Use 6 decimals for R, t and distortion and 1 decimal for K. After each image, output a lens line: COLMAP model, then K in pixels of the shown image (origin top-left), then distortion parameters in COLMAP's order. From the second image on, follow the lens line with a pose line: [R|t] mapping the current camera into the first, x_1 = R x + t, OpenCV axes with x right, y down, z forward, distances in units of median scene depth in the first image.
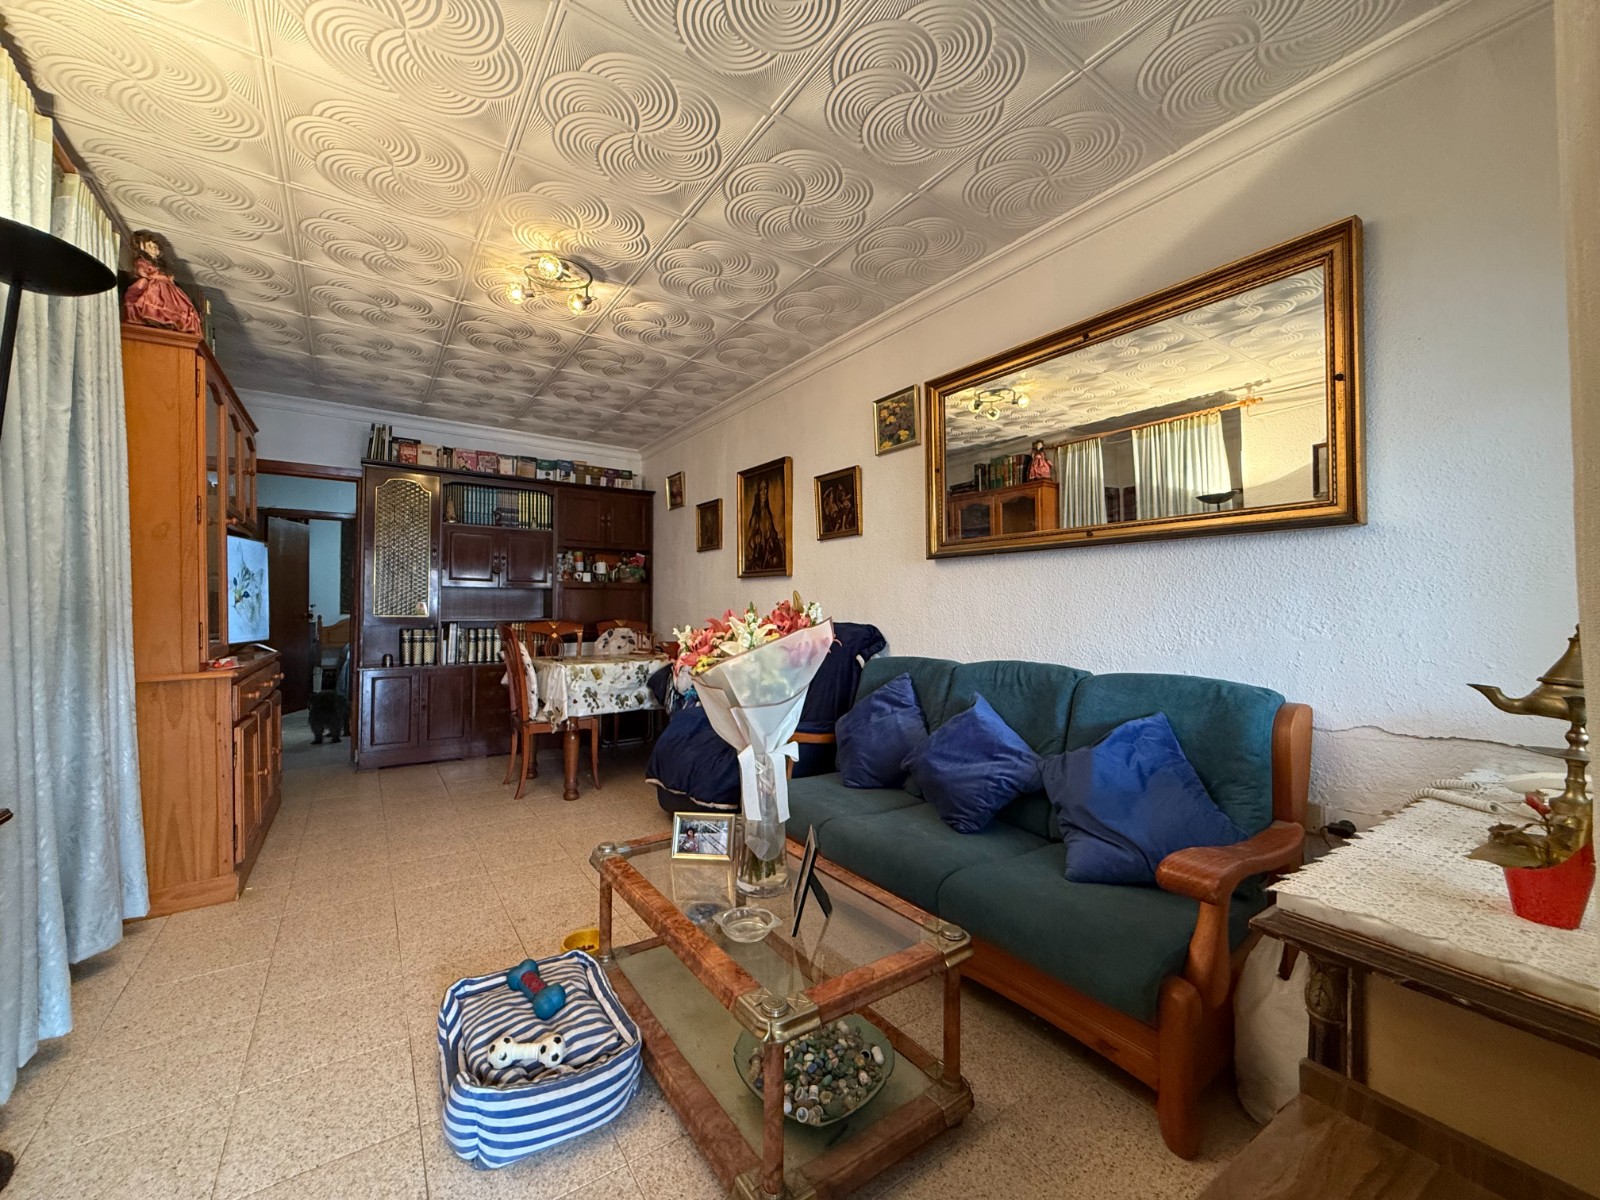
lens RADIAL K [[636.6, 0, 792.4], [0, 636.6, 599.2], [0, 0, 1]] dist [-0.001713, -0.000125]
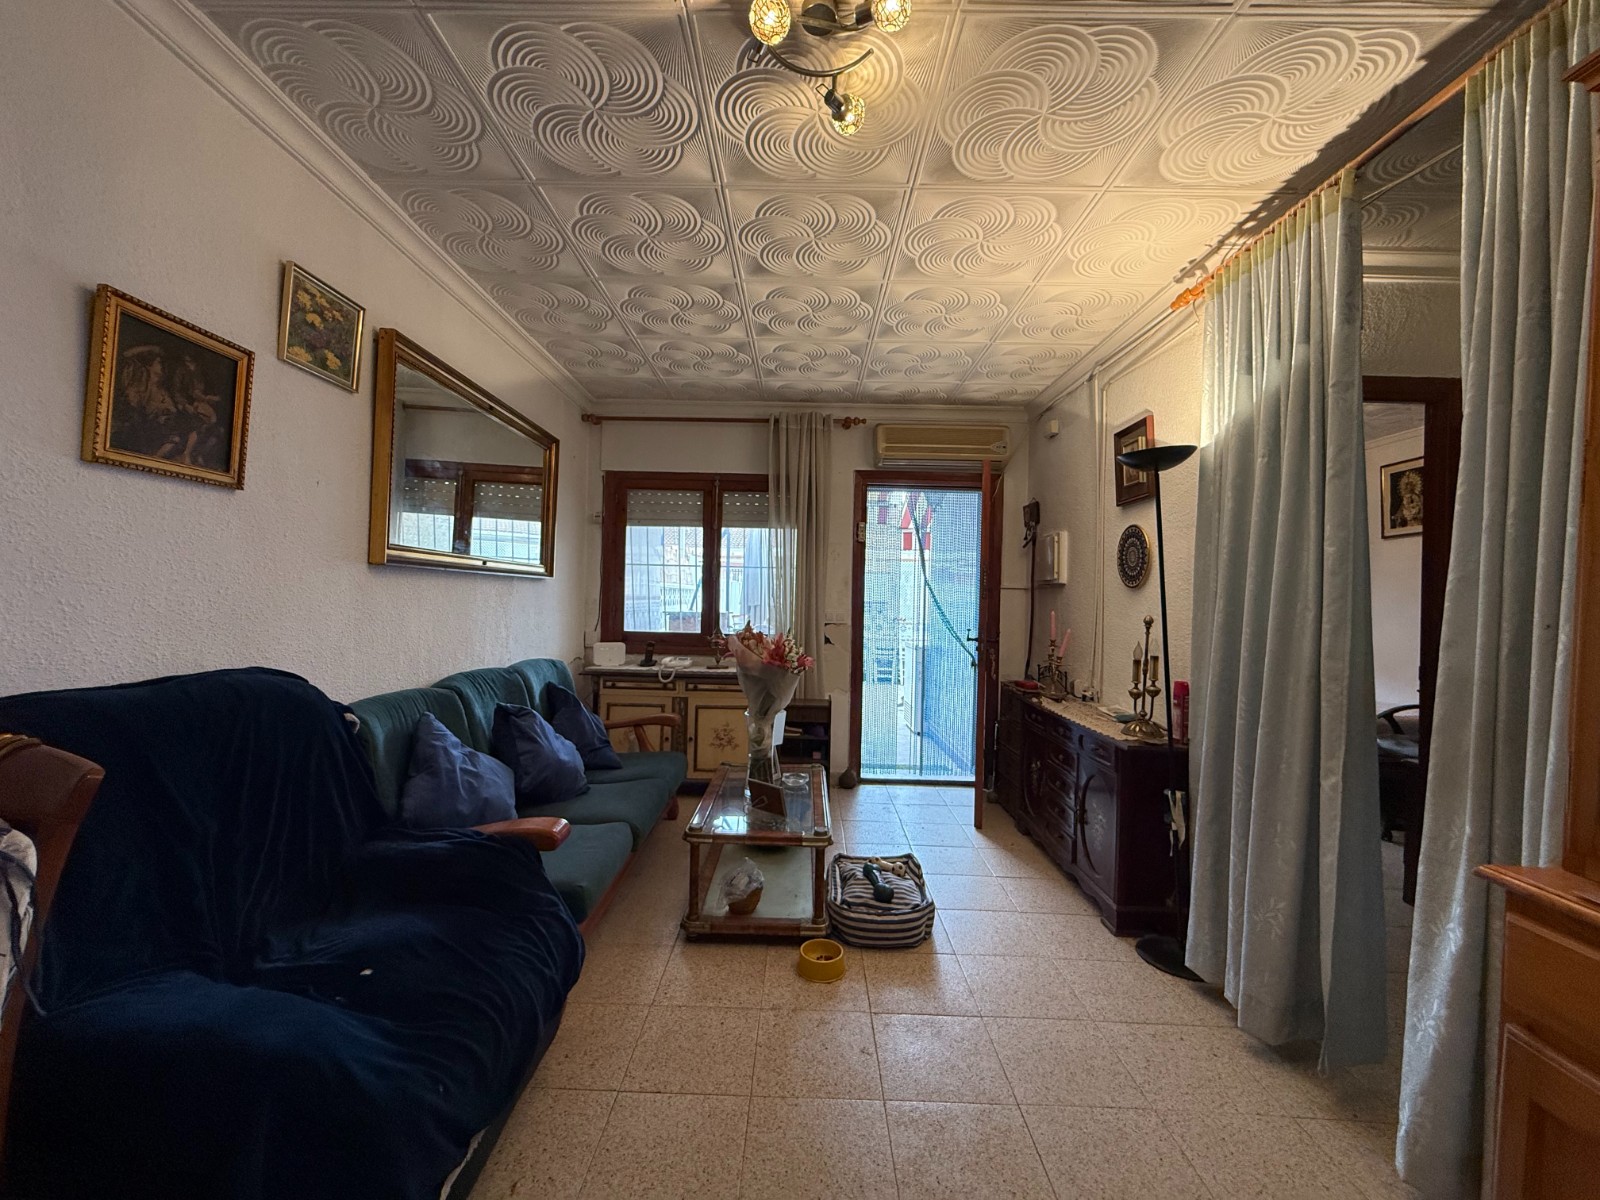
lens RADIAL K [[634.9, 0, 791.7], [0, 634.9, 598.9], [0, 0, 1]] dist [-0.000640, -0.000257]
pose [[-0.812748, -0.021421, 0.582222, -0.481461], [-0.035345, 0.999296, -0.012574, -0.022850], [-0.581543, -0.030798, -0.812933, 1.035139]]
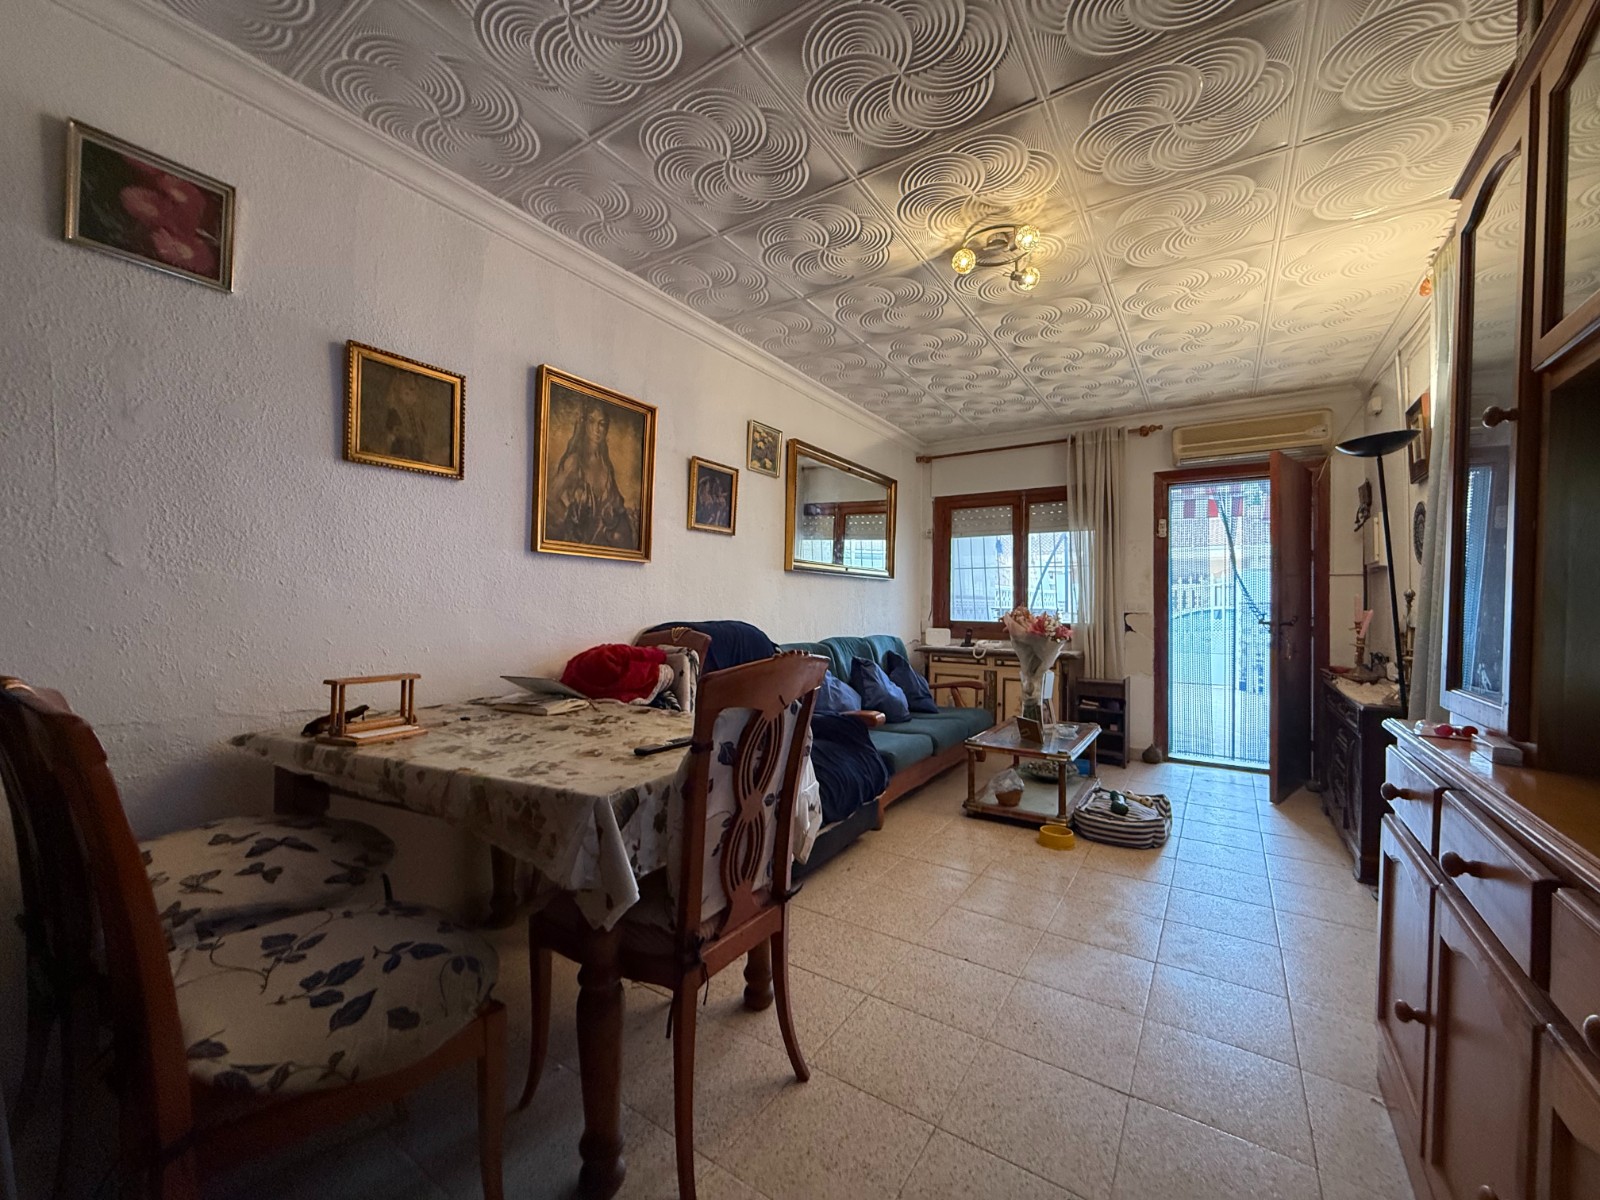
lens RADIAL K [[636.6, 0, 792.4], [0, 636.6, 599.2], [0, 0, 1]] dist [-0.001713, -0.000125]
pose [[-0.368747, 0.002749, 0.929526, -0.808393], [-0.026971, 0.999543, -0.013656, 0.013035], [-0.929139, -0.030105, -0.368504, 1.163363]]
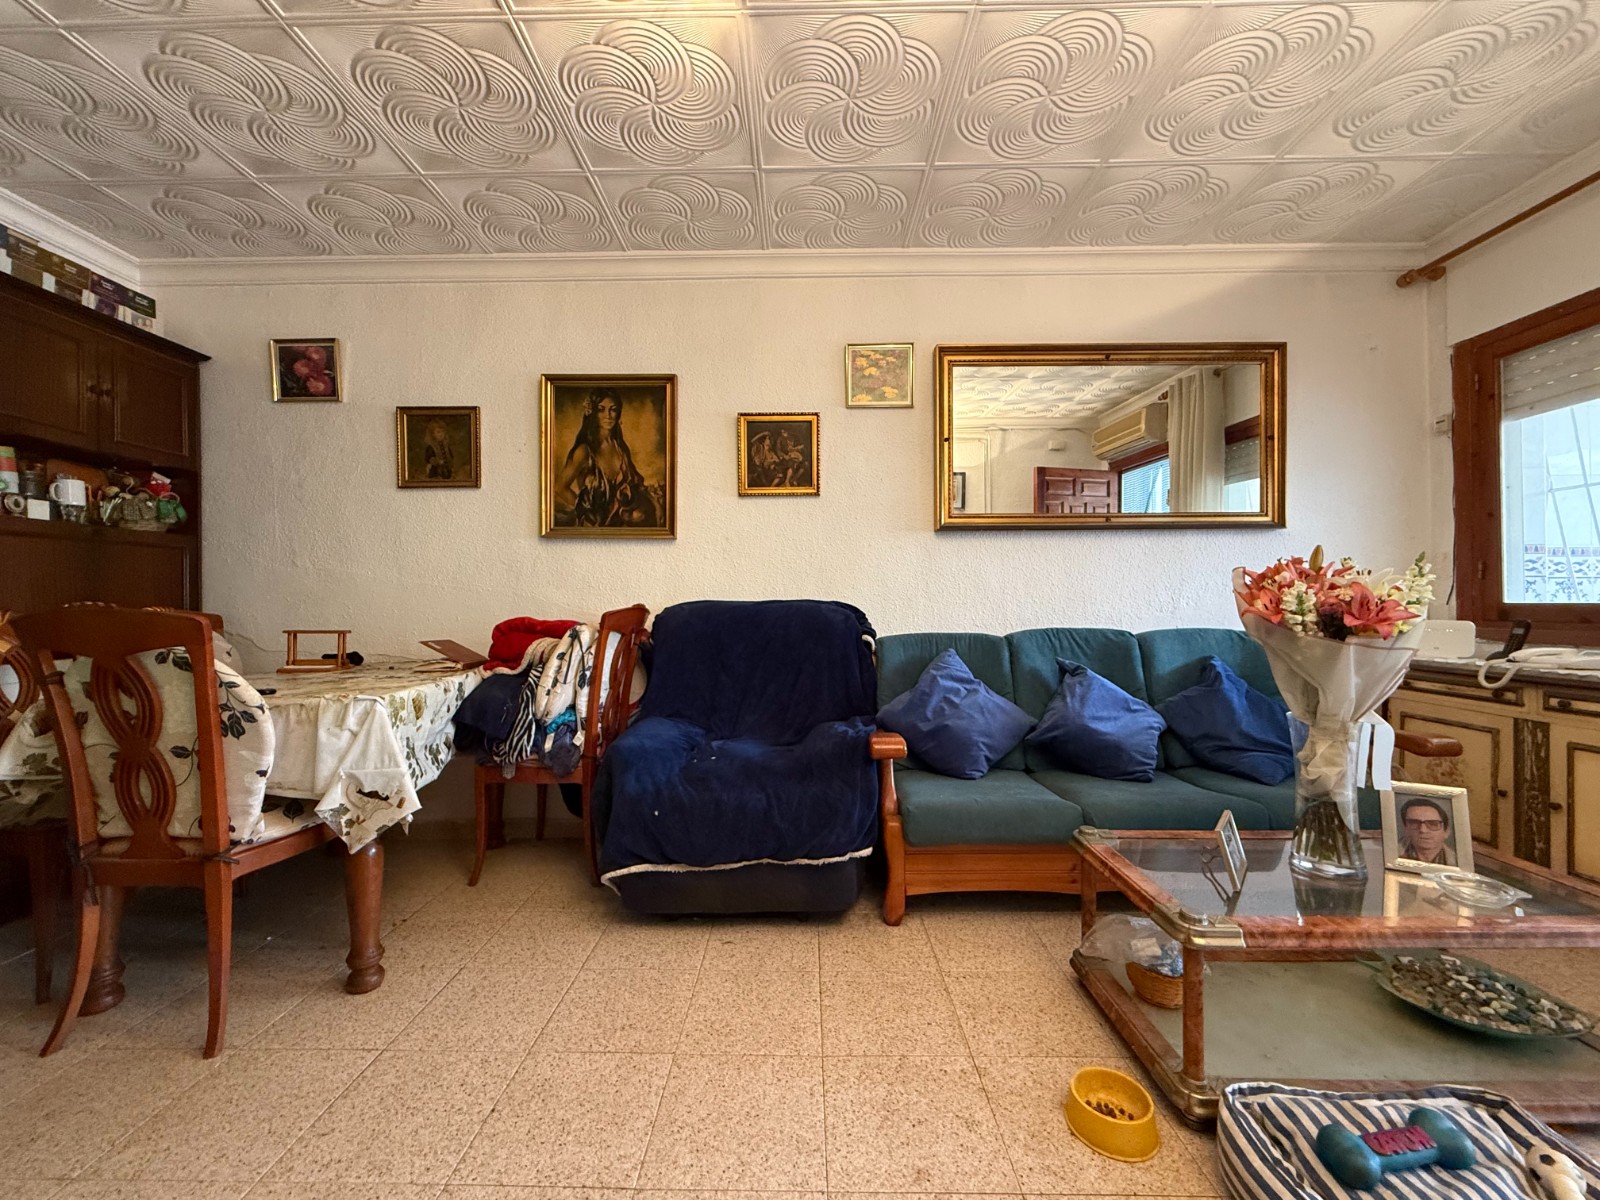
lens RADIAL K [[634.9, 0, 791.7], [0, 634.9, 598.9], [0, 0, 1]] dist [-0.000640, -0.000257]
pose [[0.581354, 0.000324, 0.813650, -0.541804], [-0.006445, 0.999970, 0.004207, 0.029877], [-0.813625, -0.007690, 0.581339, 0.484418]]
